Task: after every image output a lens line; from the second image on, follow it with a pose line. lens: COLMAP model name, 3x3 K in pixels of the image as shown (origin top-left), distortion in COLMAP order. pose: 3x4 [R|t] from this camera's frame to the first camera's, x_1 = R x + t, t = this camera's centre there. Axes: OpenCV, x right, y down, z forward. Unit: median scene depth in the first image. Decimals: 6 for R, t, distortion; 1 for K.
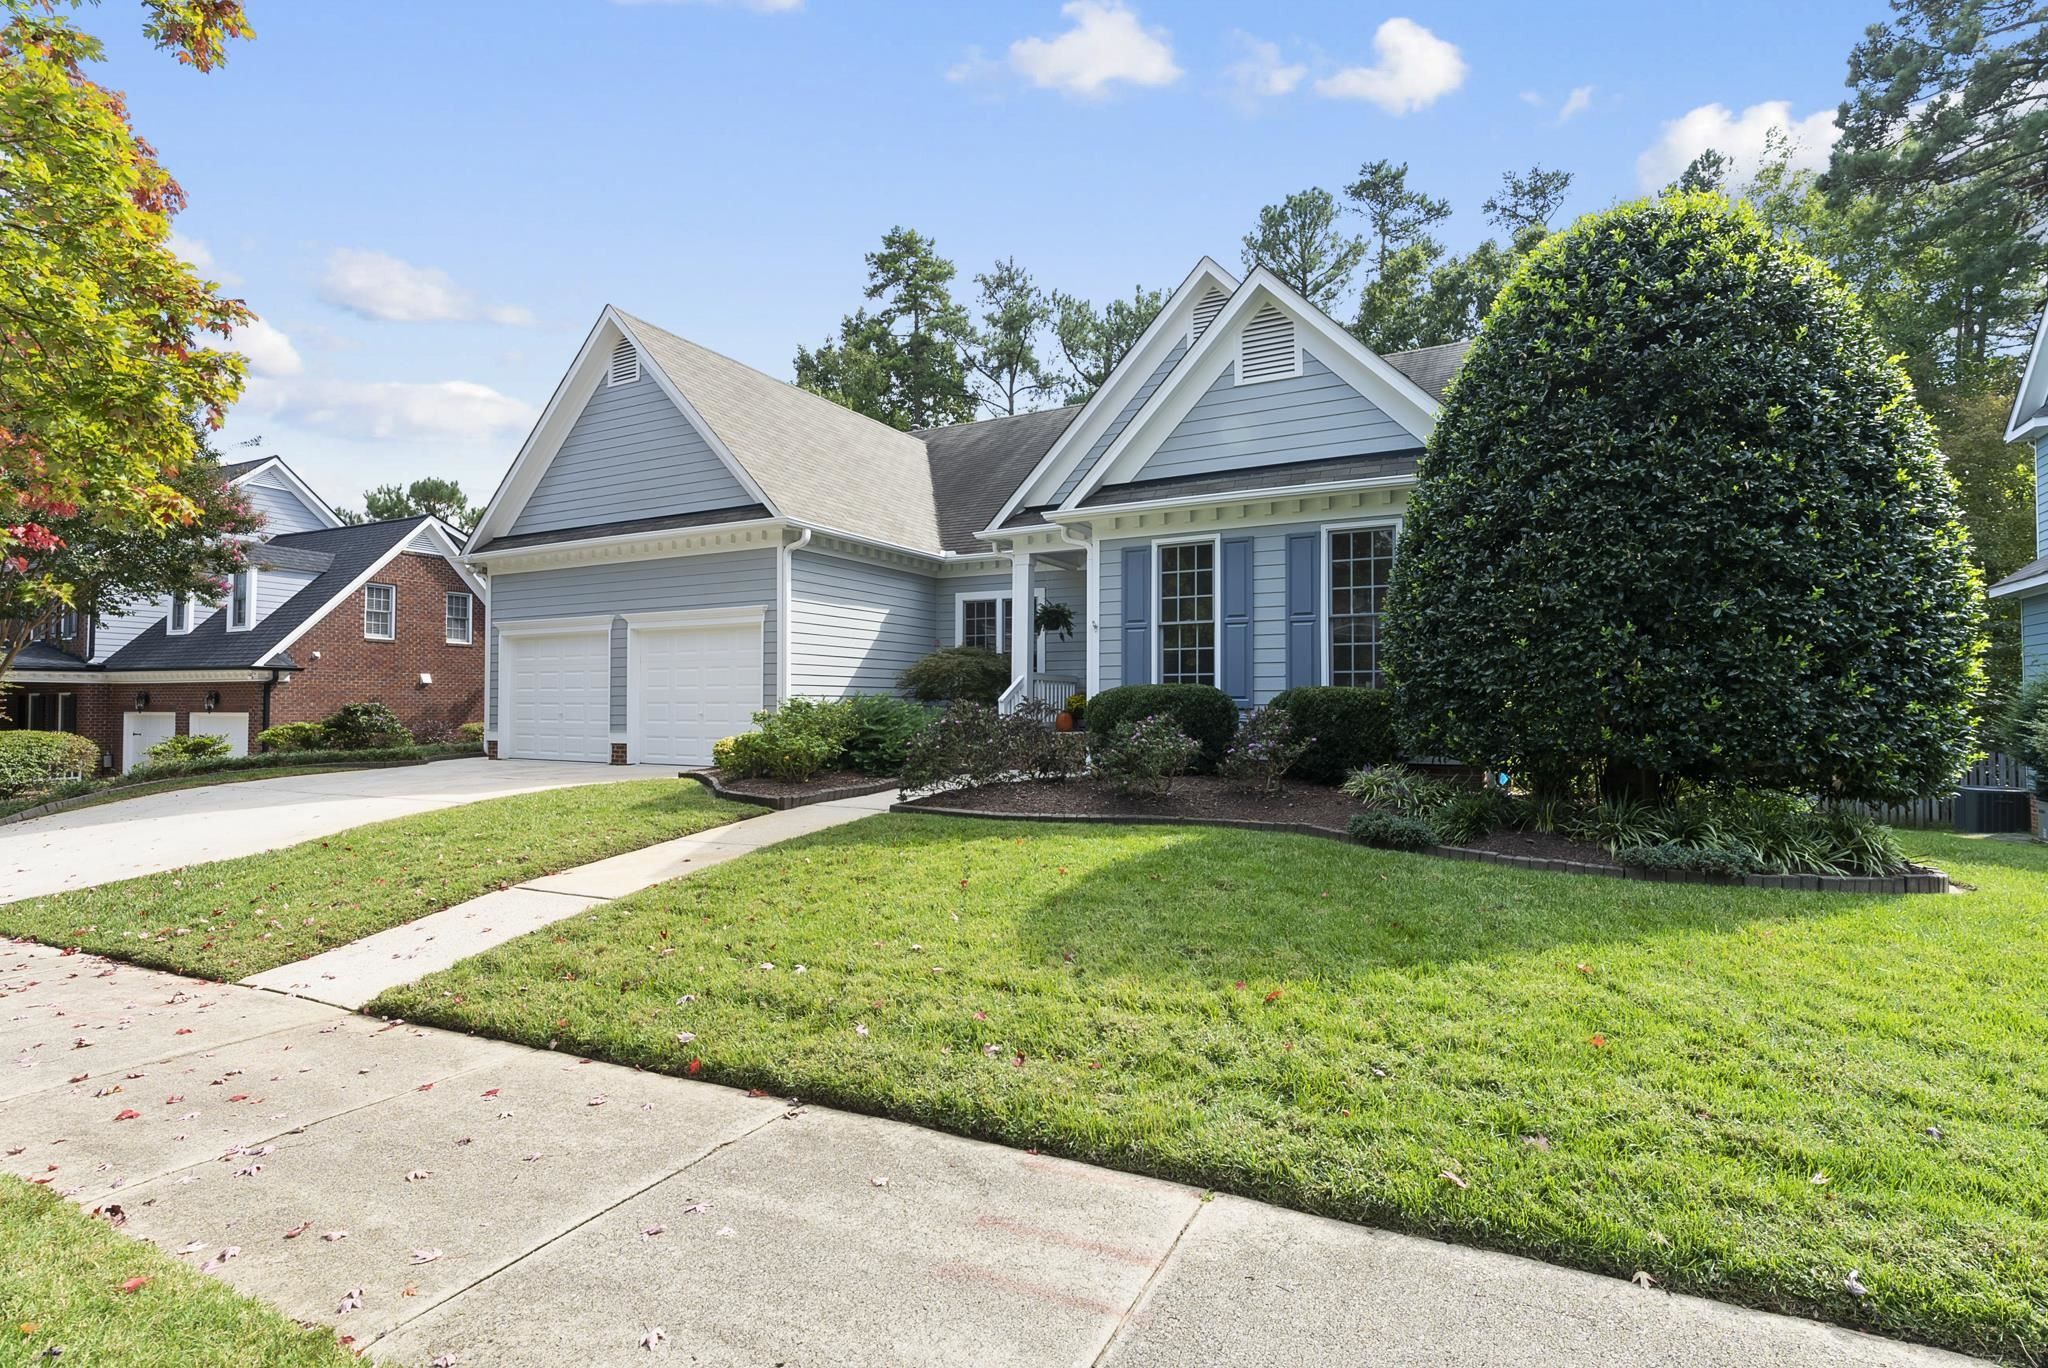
lens RADIAL K [[989.5, 0, 1025.5], [0, 989.5, 695.7], [0, 0, 1]] dist [-0.001575, 0.000487]
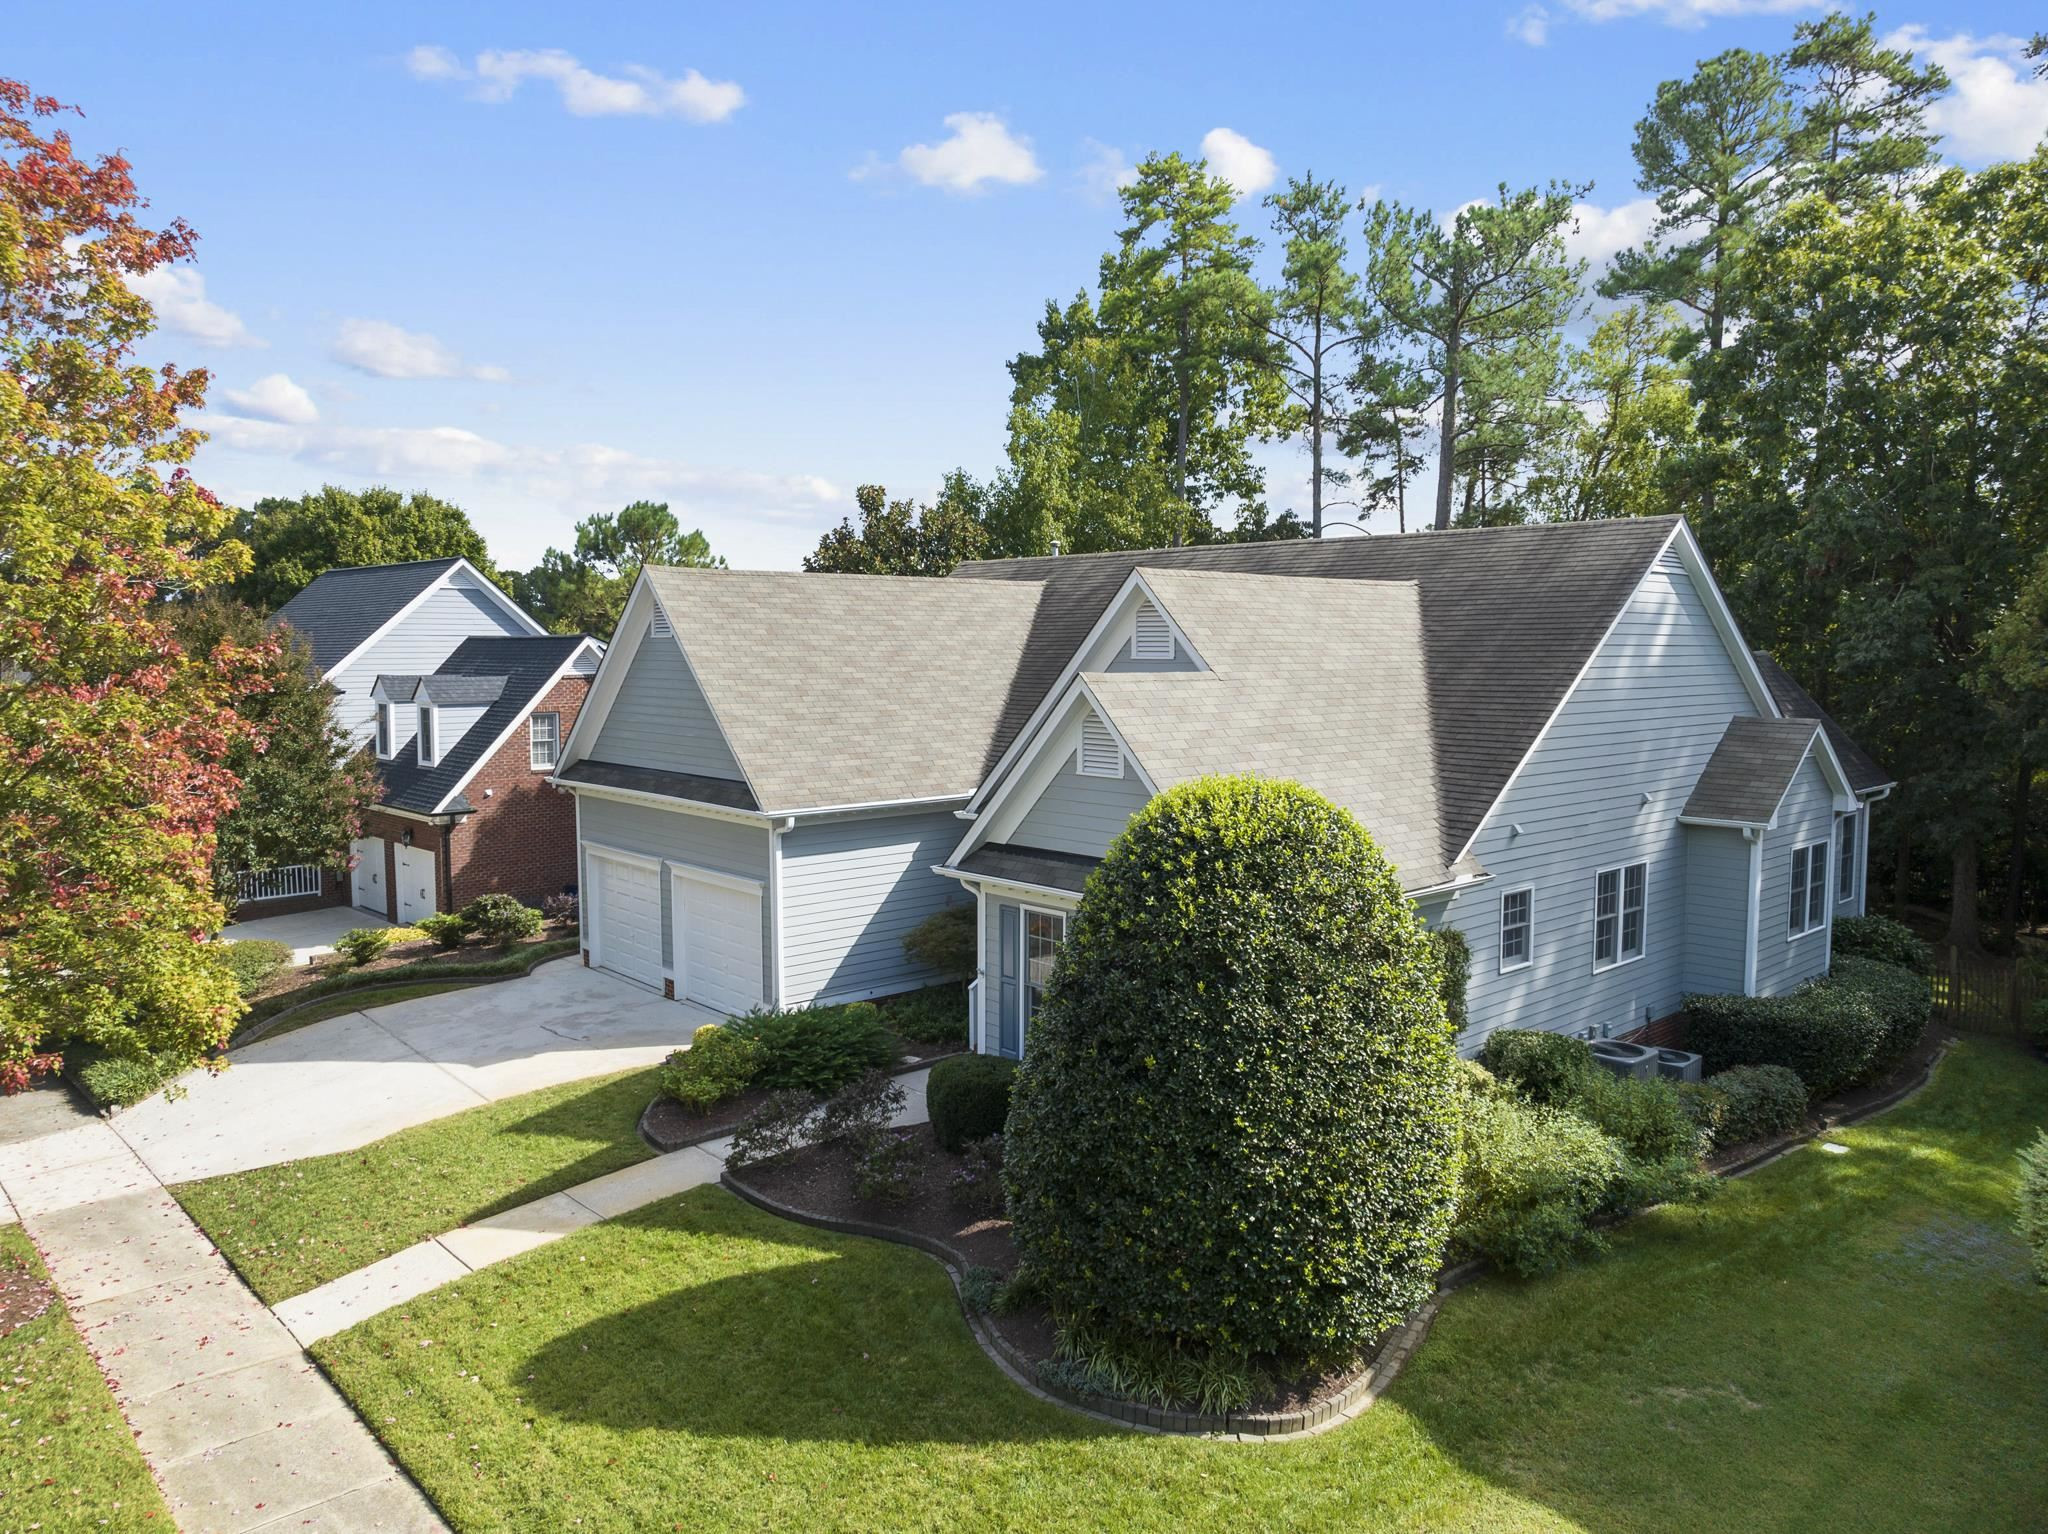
lens RADIAL K [[1471.1, 0, 1024.3], [0, 1471.1, 772.8], [0, 0, 1]] dist [-0.026161, 0.000782]
pose [[0.938104, 0.031509, -0.344919, 0.445952], [0.004659, 0.994615, 0.103531, -0.306481], [0.346324, -0.098730, 0.932905, -0.292747]]
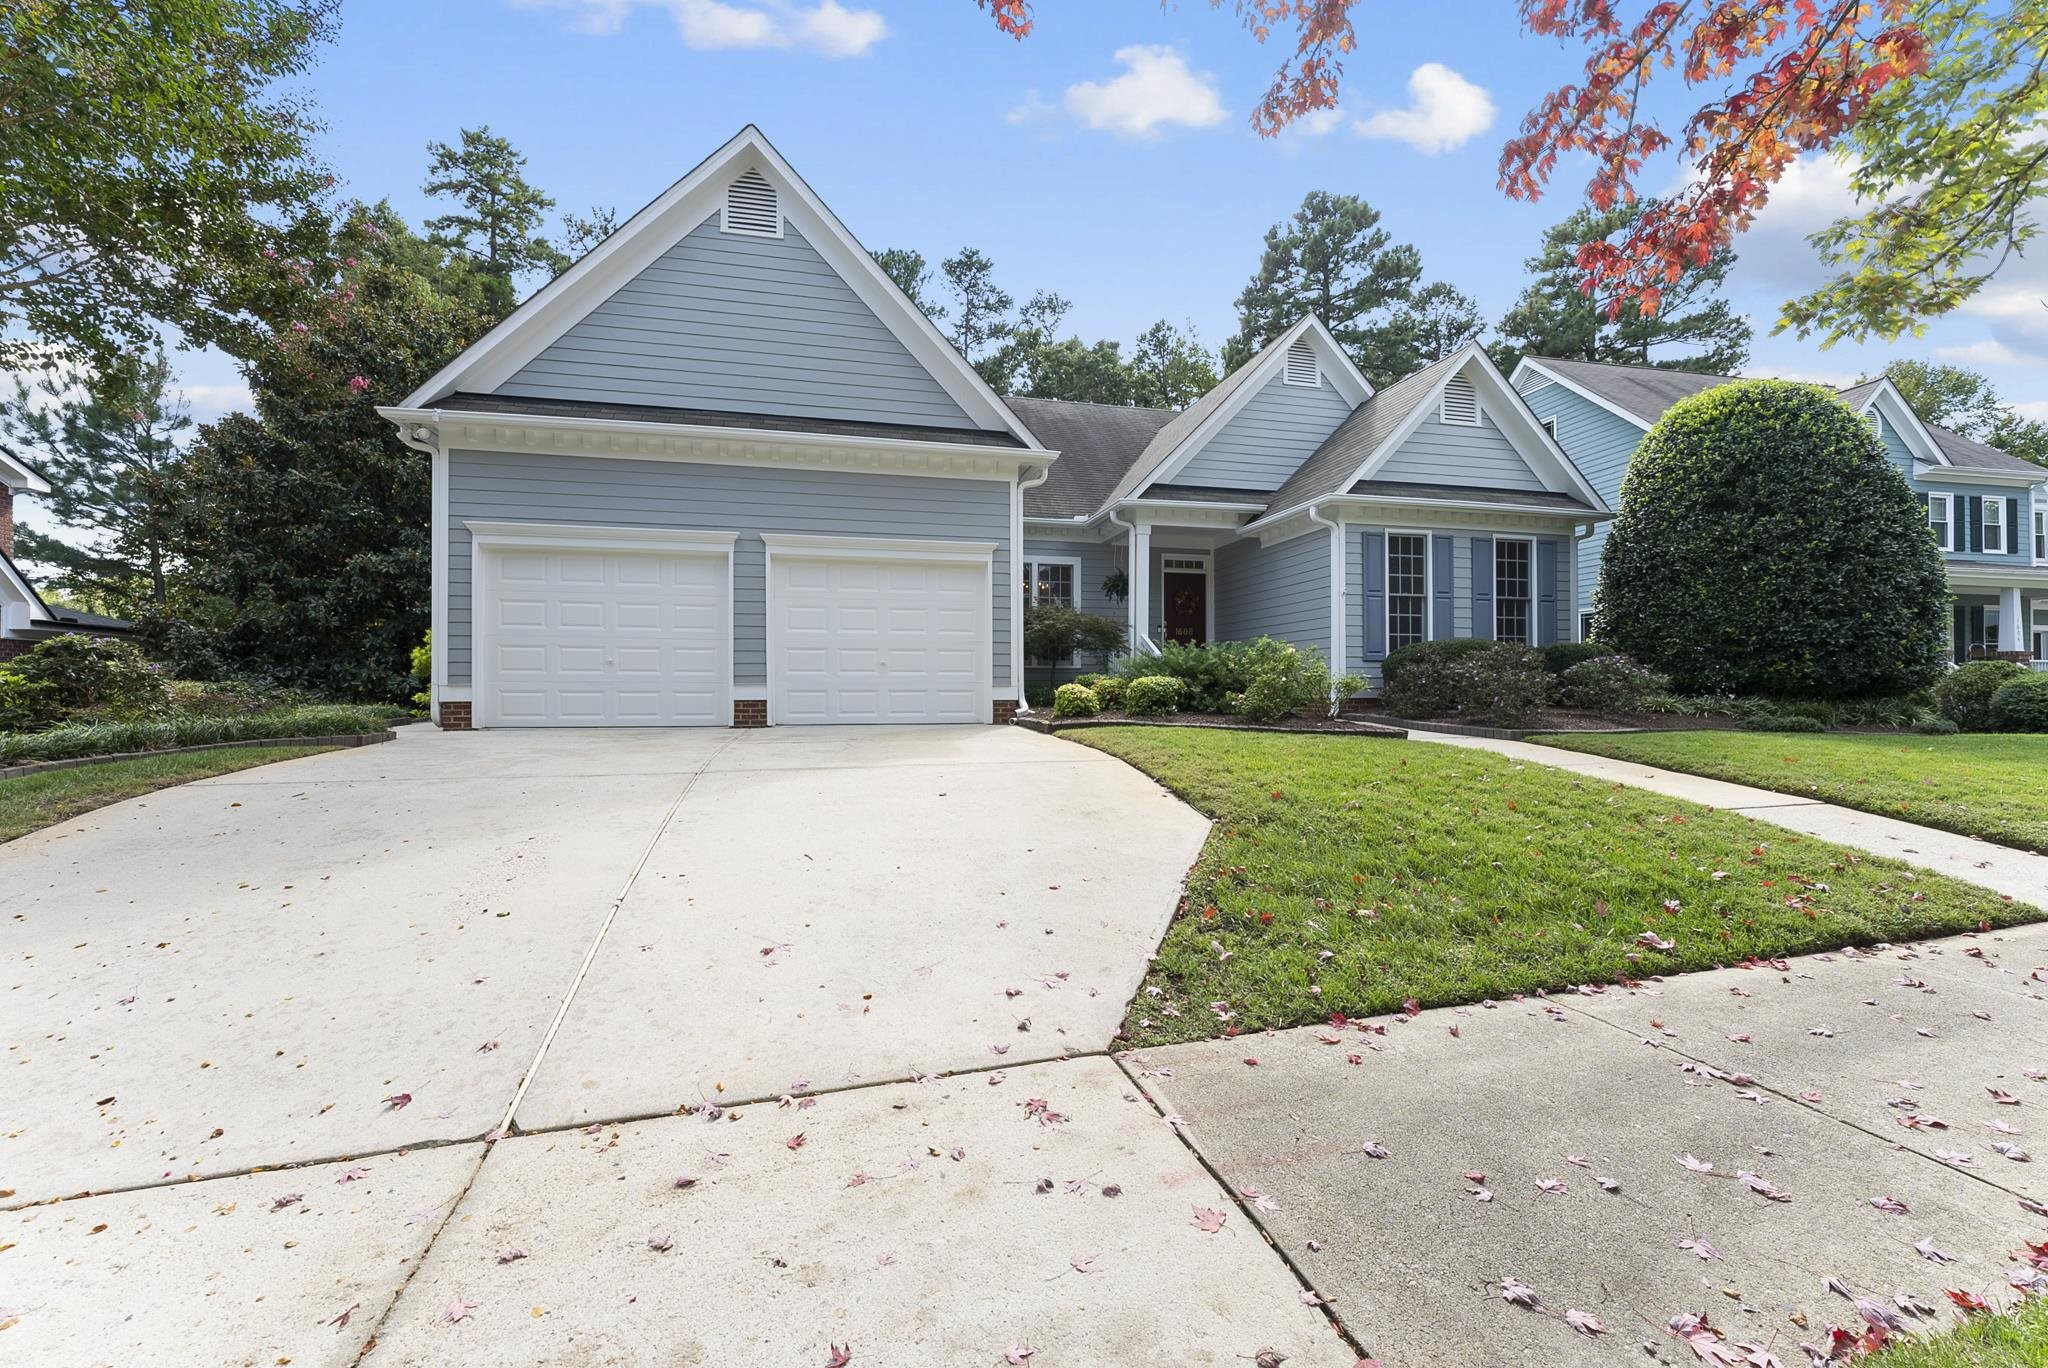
lens RADIAL K [[817.6, 0, 1026.1], [0, 817.6, 679.8], [0, 0, 1]] dist [-0.004086, 0.001216]
pose [[0.748253, 0.005308, 0.663392, -0.618683], [-0.008554, 0.999962, 0.001646, 0.027379], [-0.663358, -0.006906, 0.748270, 0.346368]]
